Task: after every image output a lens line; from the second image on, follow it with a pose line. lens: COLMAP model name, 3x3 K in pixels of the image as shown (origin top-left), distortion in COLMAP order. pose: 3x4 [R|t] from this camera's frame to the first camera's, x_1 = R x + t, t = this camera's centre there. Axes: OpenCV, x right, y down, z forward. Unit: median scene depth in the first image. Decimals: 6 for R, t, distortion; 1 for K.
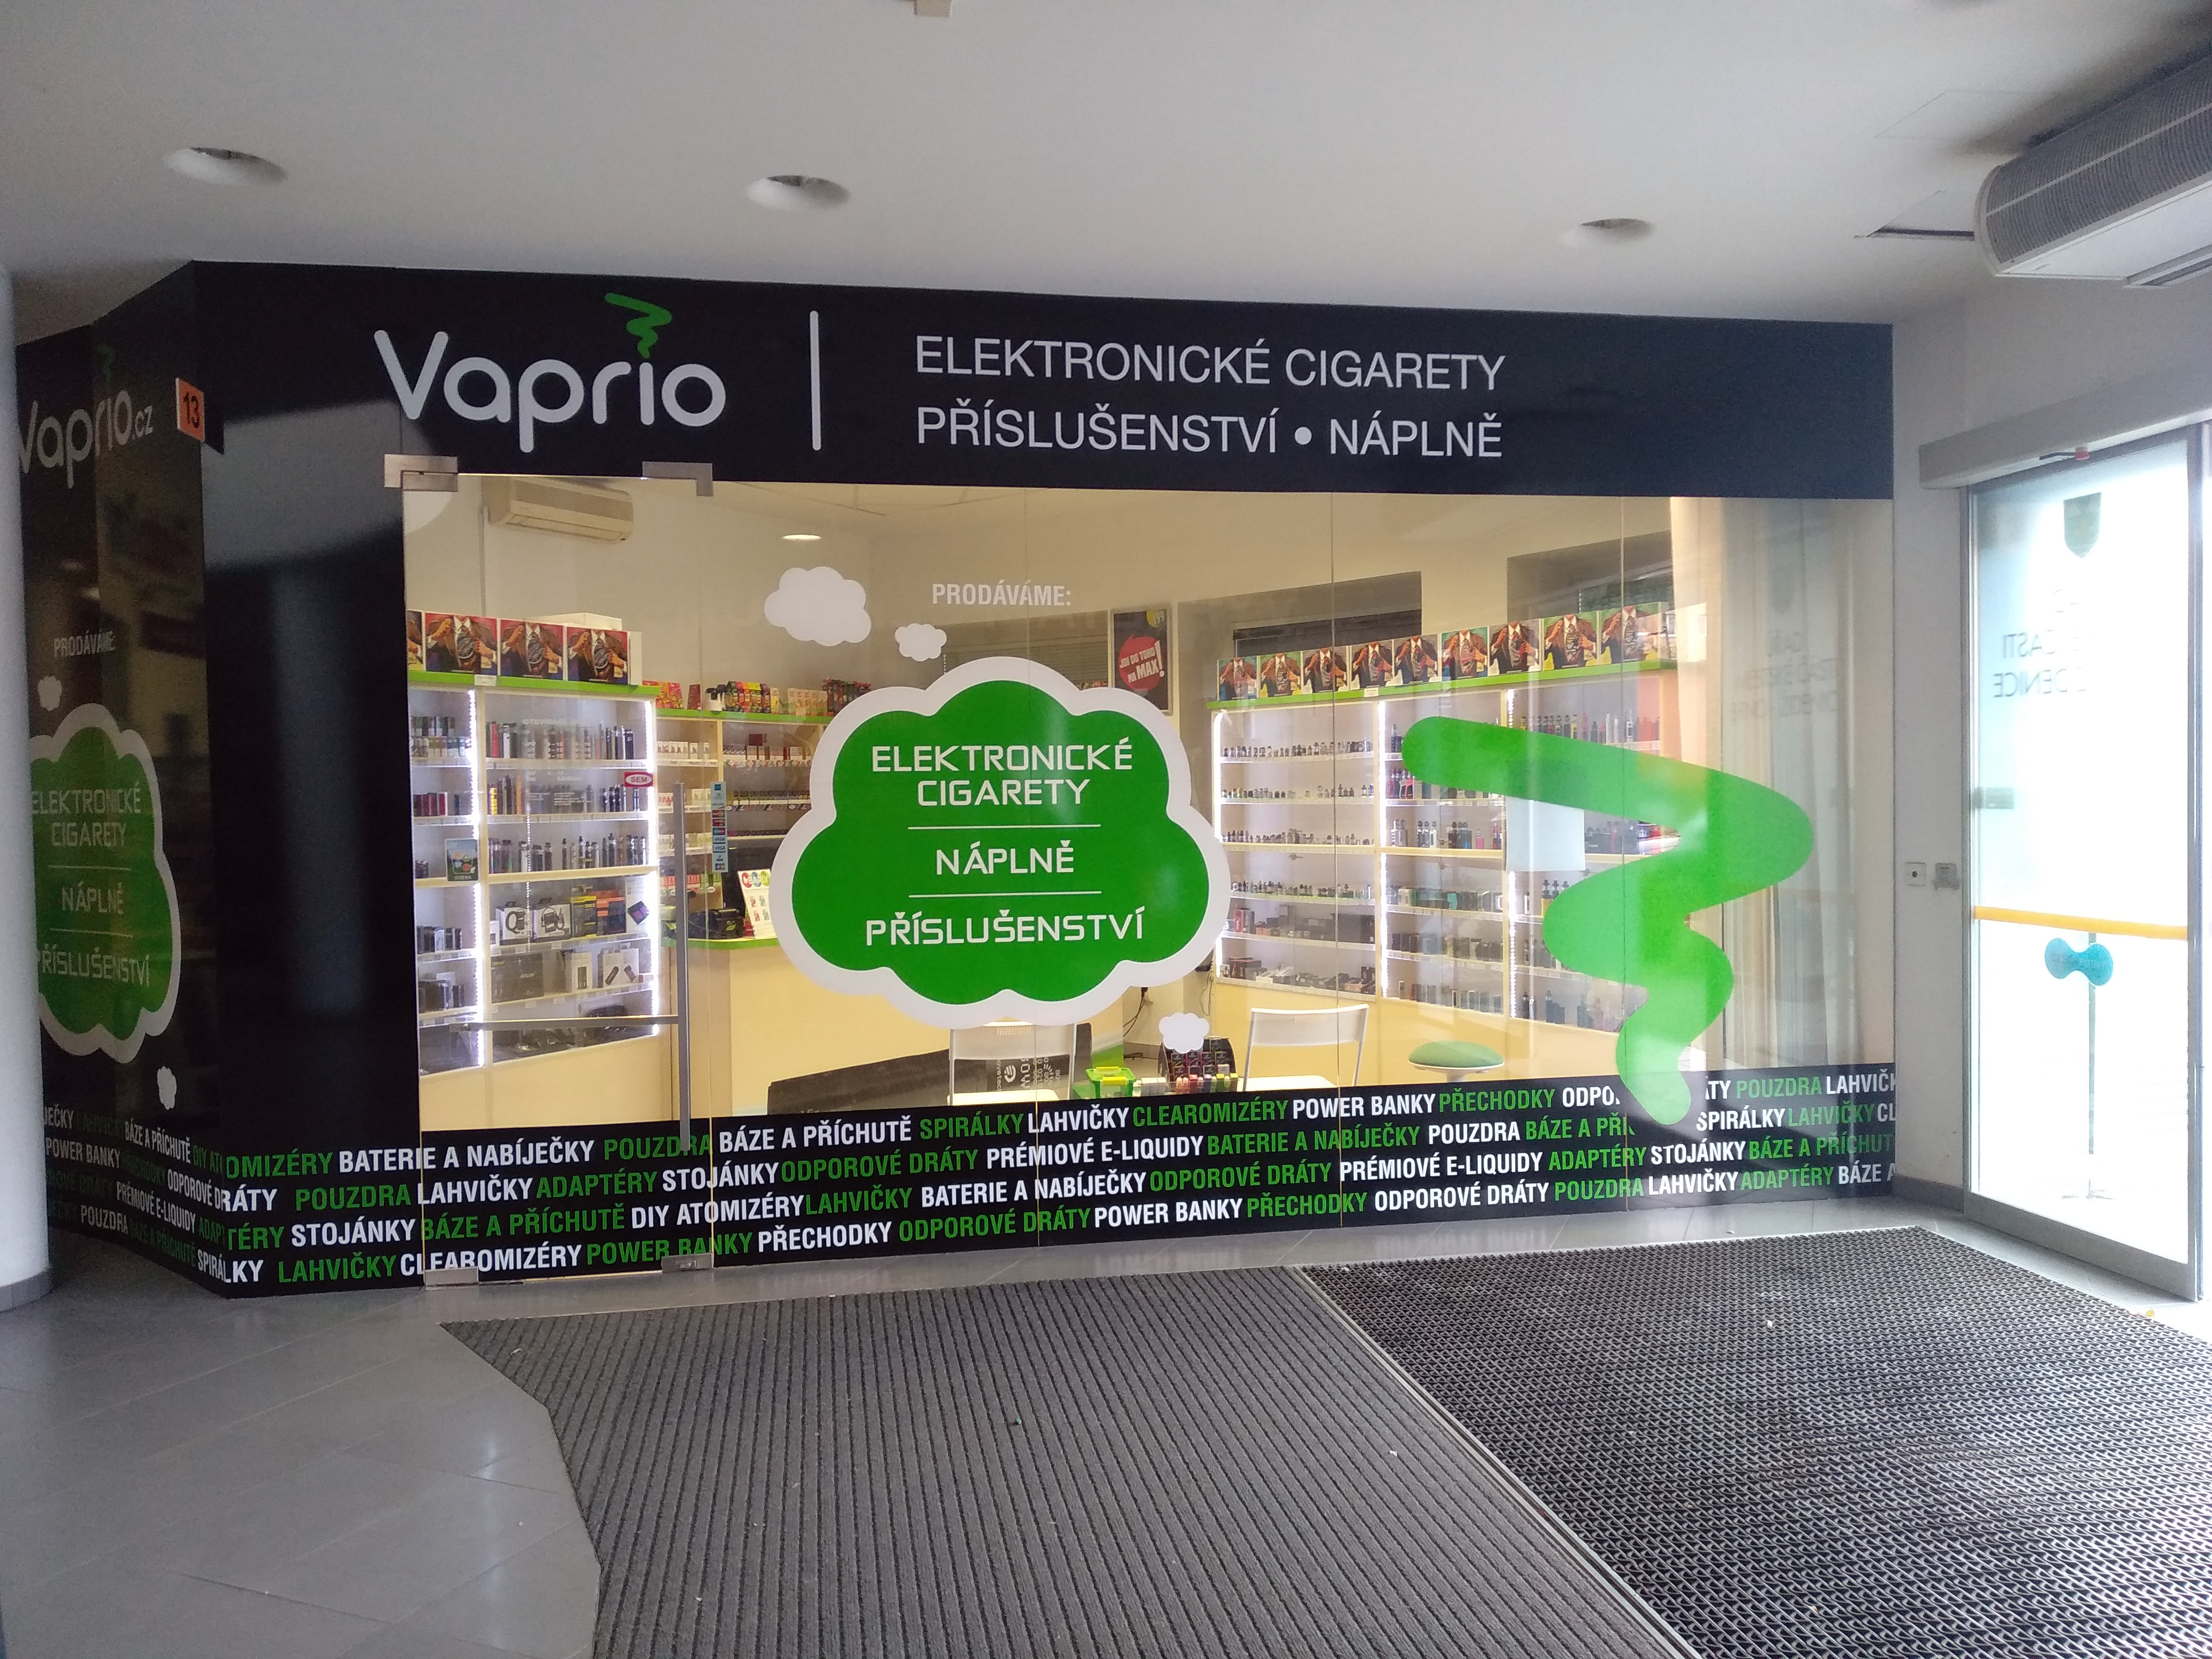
lens RADIAL K [[1687.3, 0, 1121.9], [0, 1687.3, 826.2], [0, 0, 1]] dist [0.024144, -0.044312]
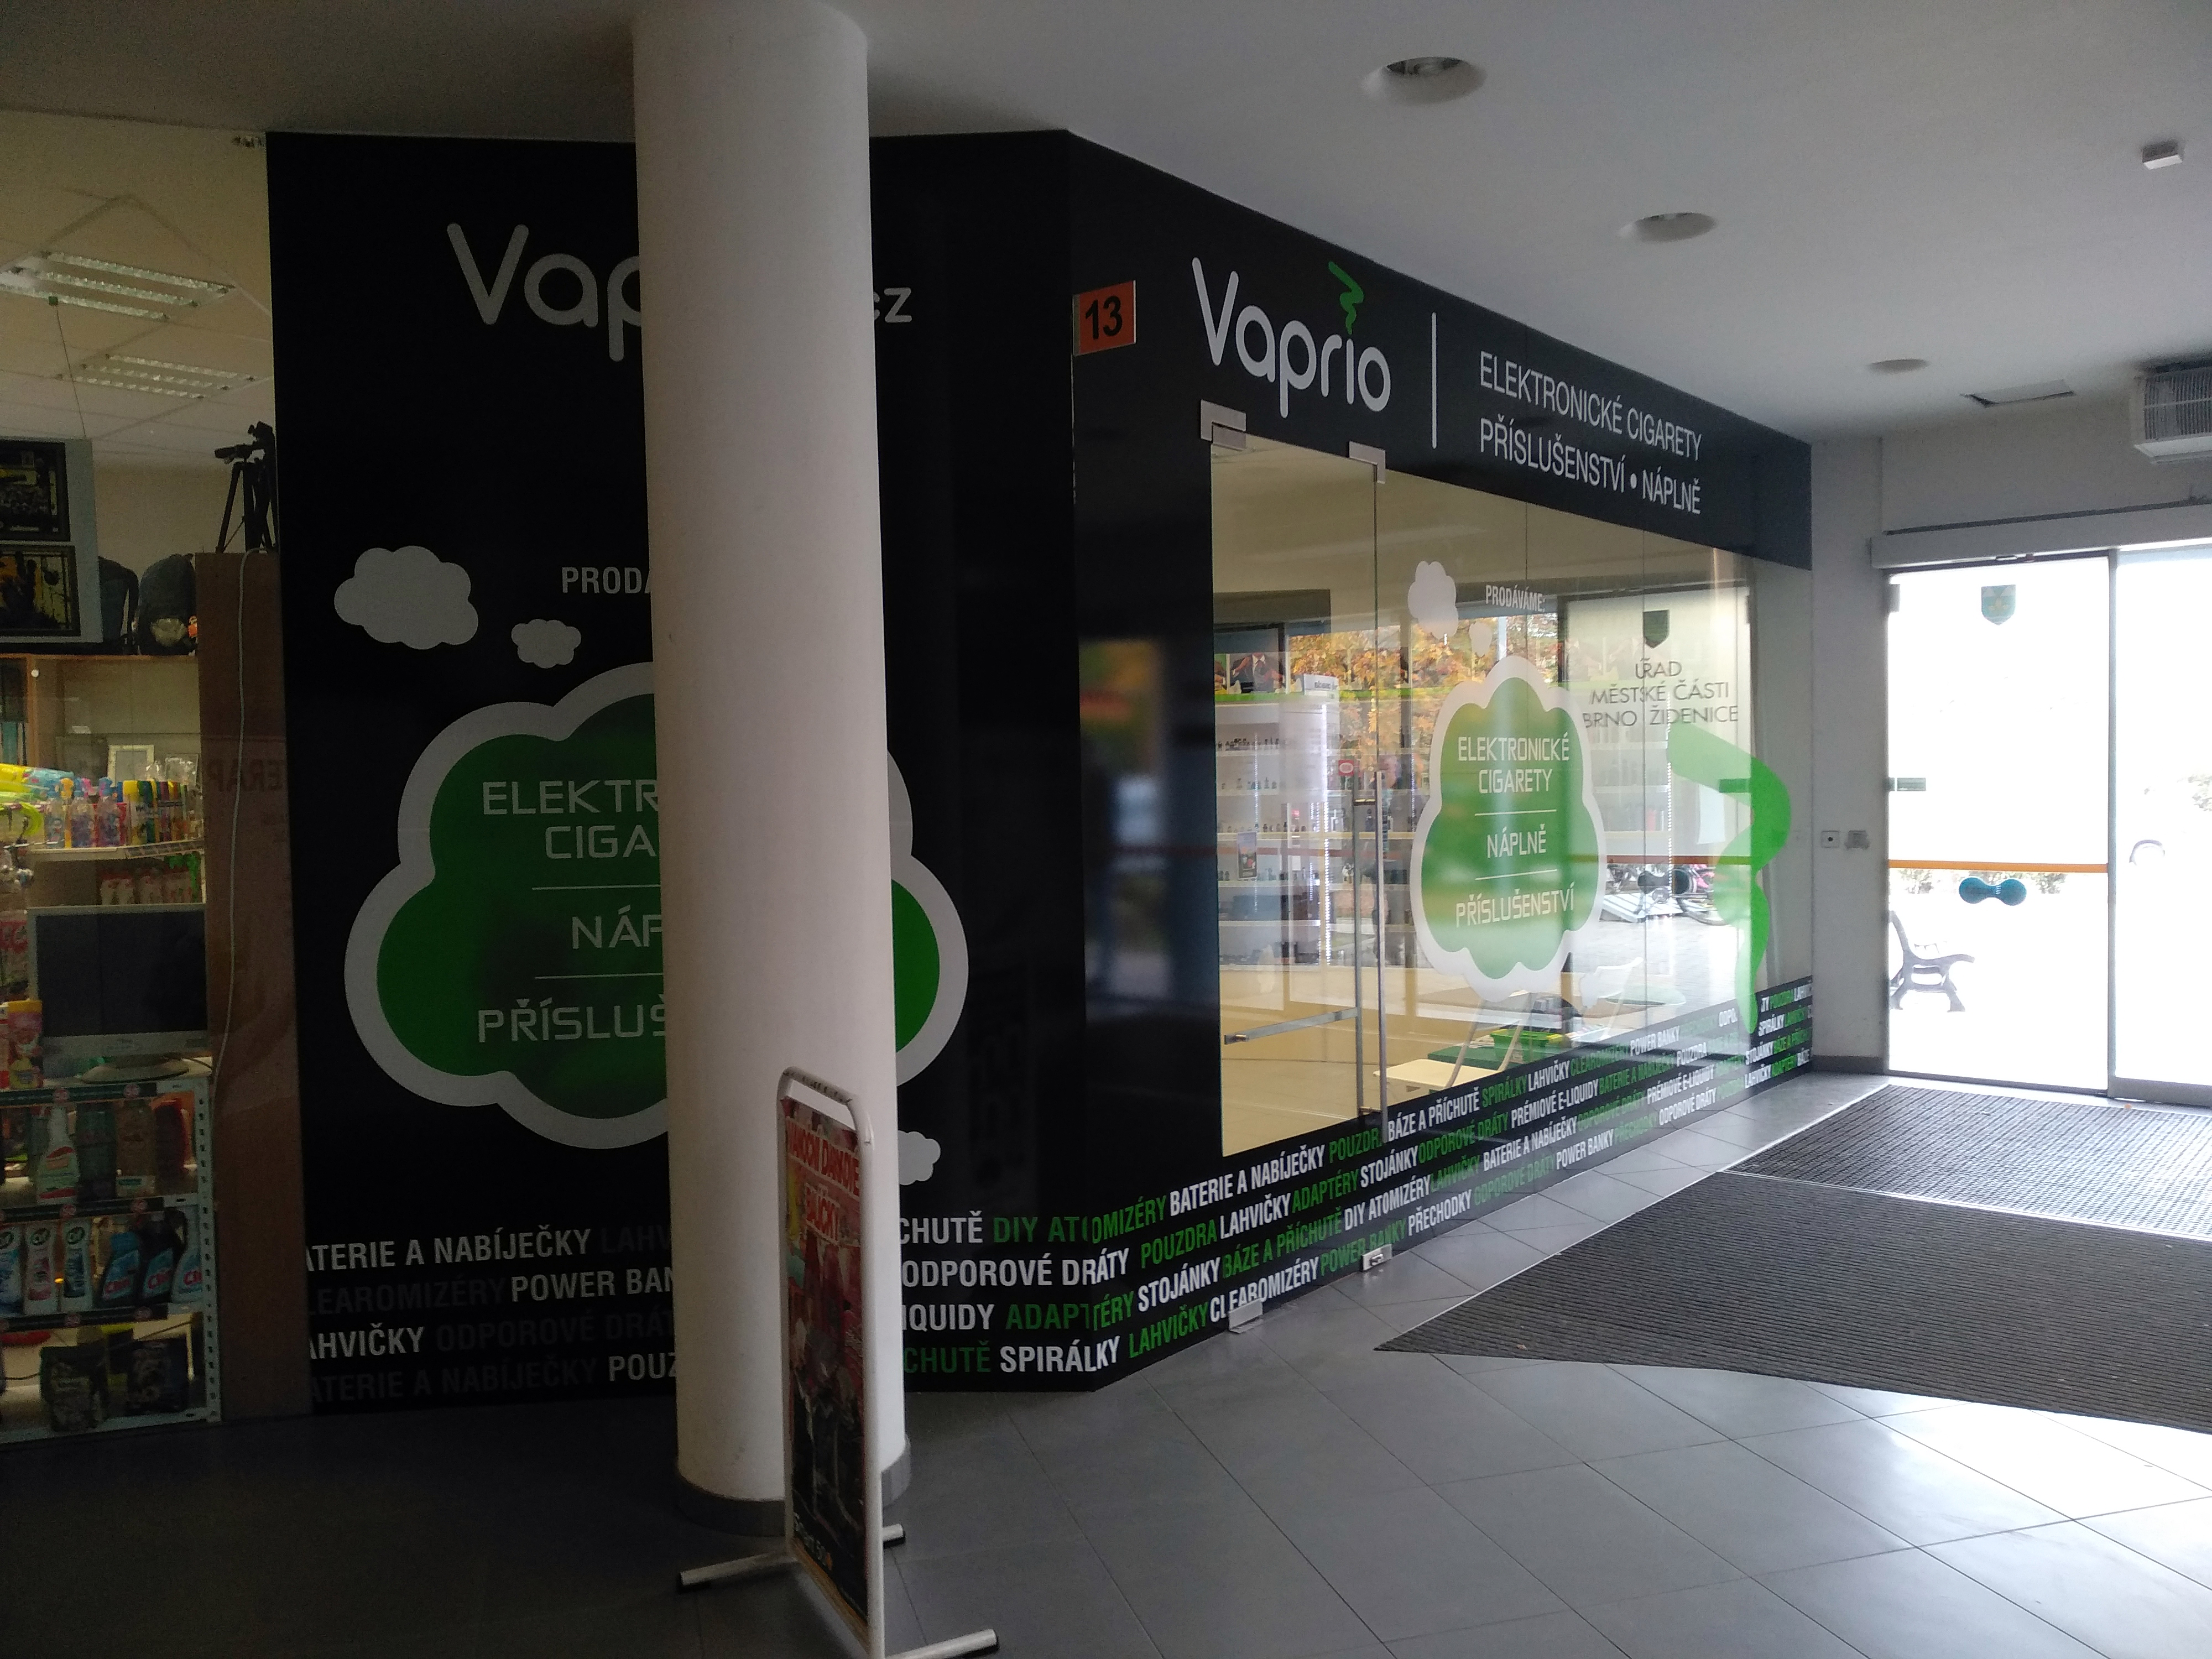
lens RADIAL K [[1687.3, 0, 1112.7], [0, 1687.3, 818.4], [0, 0, 1]] dist [0.024144, -0.044312]
pose [[0.775039, -0.016207, 0.631706, -1.001526], [0.021520, 0.999768, -0.000753, -0.000304], [-0.631547, 0.014178, 0.775208, 0.332805]]
